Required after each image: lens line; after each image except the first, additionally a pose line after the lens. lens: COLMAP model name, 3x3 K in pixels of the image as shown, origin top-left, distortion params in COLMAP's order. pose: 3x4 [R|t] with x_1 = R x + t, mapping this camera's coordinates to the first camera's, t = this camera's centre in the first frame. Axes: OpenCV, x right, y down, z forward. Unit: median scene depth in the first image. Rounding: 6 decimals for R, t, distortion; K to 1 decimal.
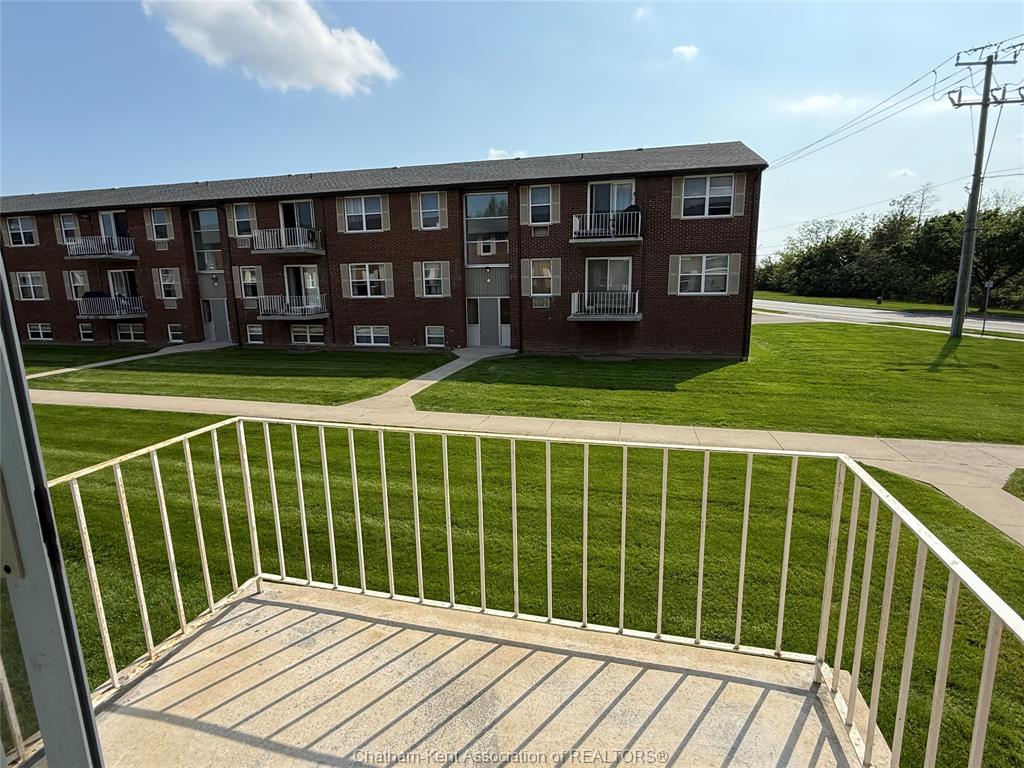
lens RADIAL K [[536.6, 0, 507.9], [0, 536.6, 382.5], [0, 0, 1]] dist [0.000768, -0.000410]
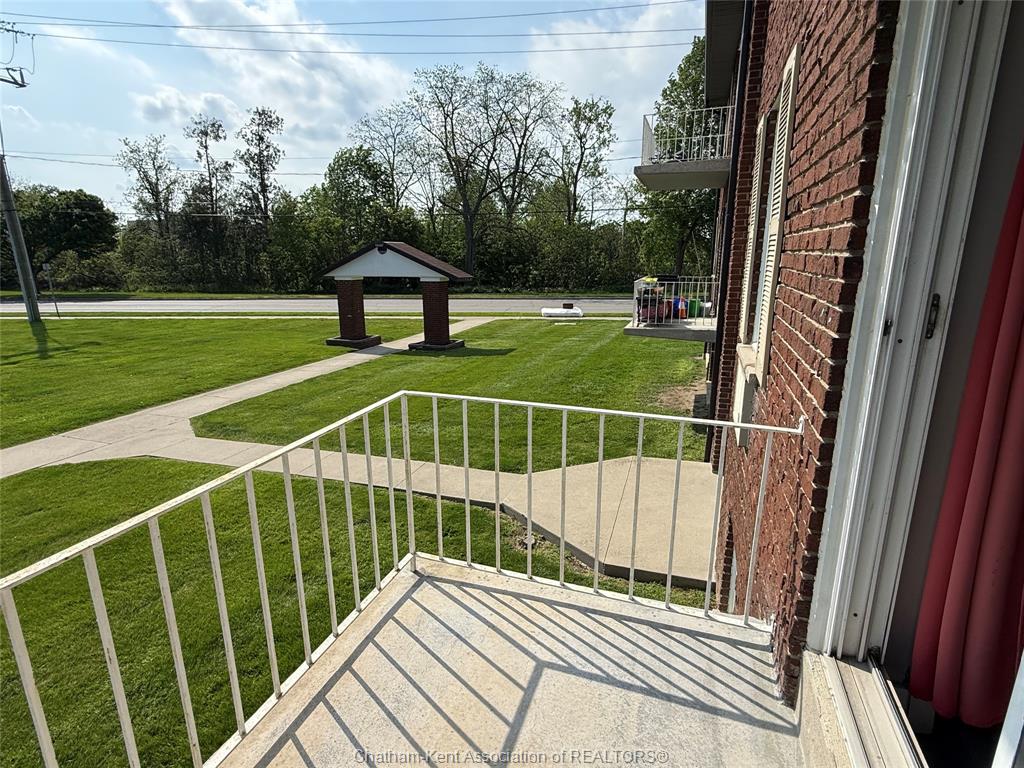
lens RADIAL K [[536.6, 0, 509.1], [0, 536.6, 384.3], [0, 0, 1]] dist [0.000768, -0.000410]
pose [[0.079578, -0.227454, 0.970532, -0.201576], [0.196701, 0.958059, 0.208403, -0.032570], [-0.977229, 0.174320, 0.120981, 0.203679]]
